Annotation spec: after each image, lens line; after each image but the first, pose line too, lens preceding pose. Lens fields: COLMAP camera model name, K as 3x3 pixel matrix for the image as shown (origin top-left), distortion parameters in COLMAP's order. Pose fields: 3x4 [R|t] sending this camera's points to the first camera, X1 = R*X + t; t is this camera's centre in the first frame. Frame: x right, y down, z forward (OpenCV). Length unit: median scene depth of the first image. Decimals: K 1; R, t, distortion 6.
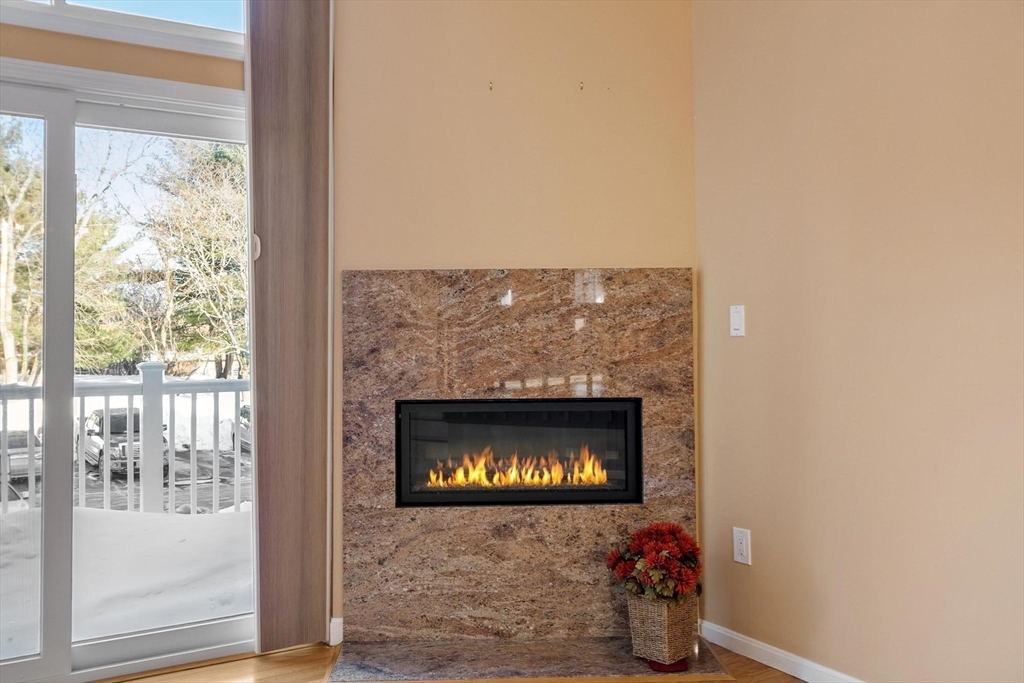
lens RADIAL K [[862.0, 0, 529.6], [0, 862.0, 319.4], [0, 0, 1]] dist [0.001199, 0.007548]
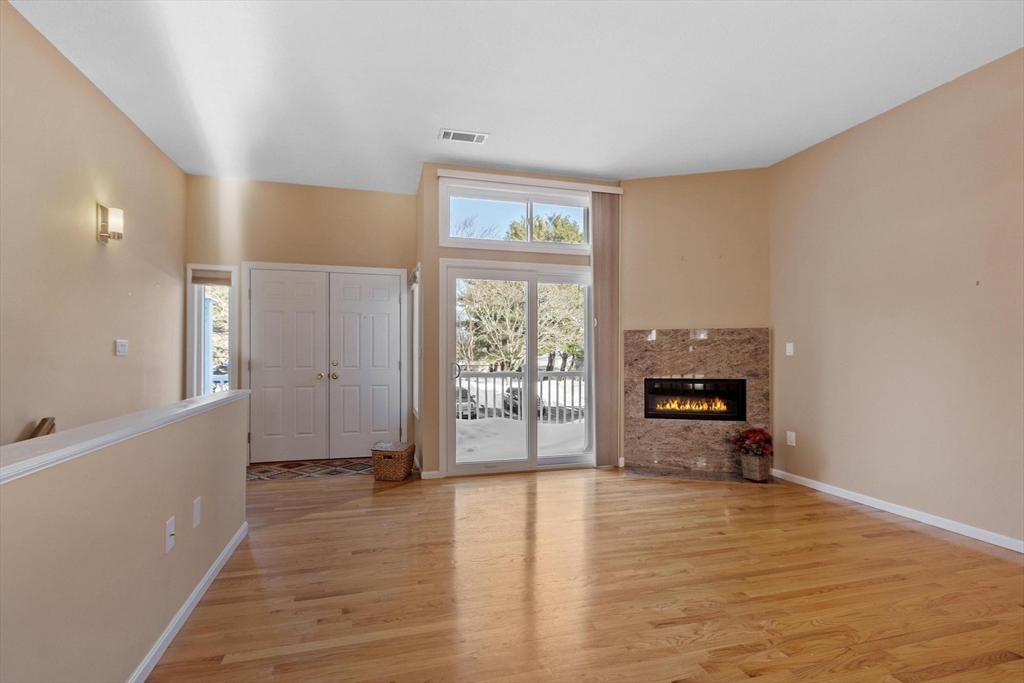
lens RADIAL K [[459.4, 0, 509.3], [0, 459.4, 352.0], [0, 0, 1]] dist [0.000323, -0.000859]
pose [[0.957840, 0.005231, -0.287254, -0.148908], [-0.000859, 0.999882, 0.015344, -0.009570], [0.287300, -0.014450, 0.957732, -0.490241]]
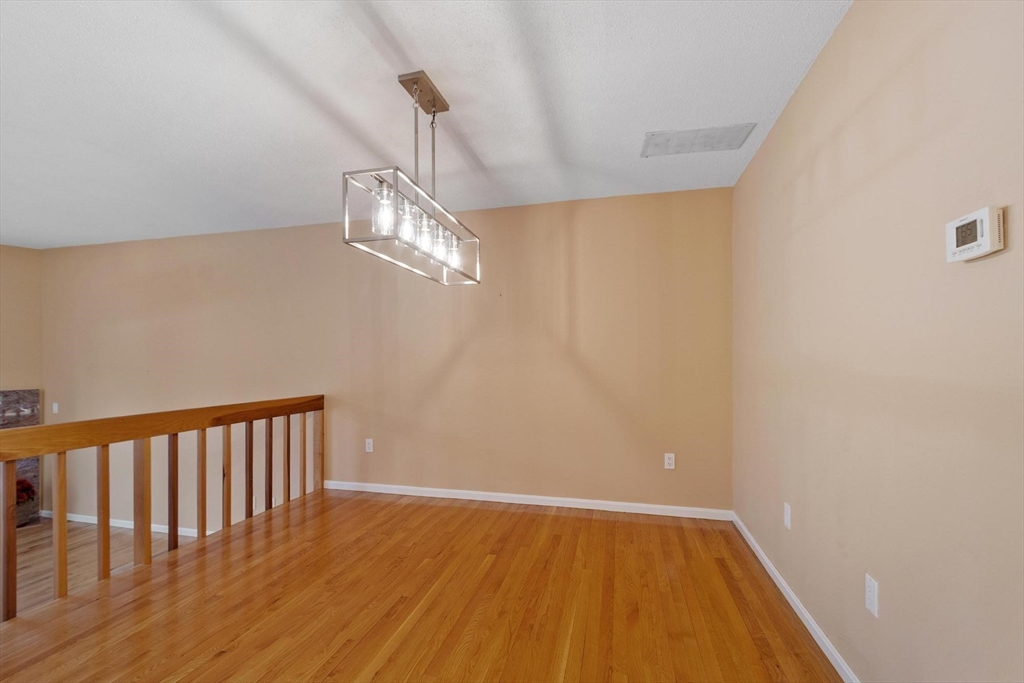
lens RADIAL K [[459.4, 0, 466.8], [0, 459.4, 358.7], [0, 0, 1]] dist [0.000323, -0.000859]
pose [[0.751790, 0.006849, 0.659367, 0.253377], [-0.018012, 0.999786, 0.010152, -0.205734], [-0.659157, -0.019509, 0.751753, -1.106796]]
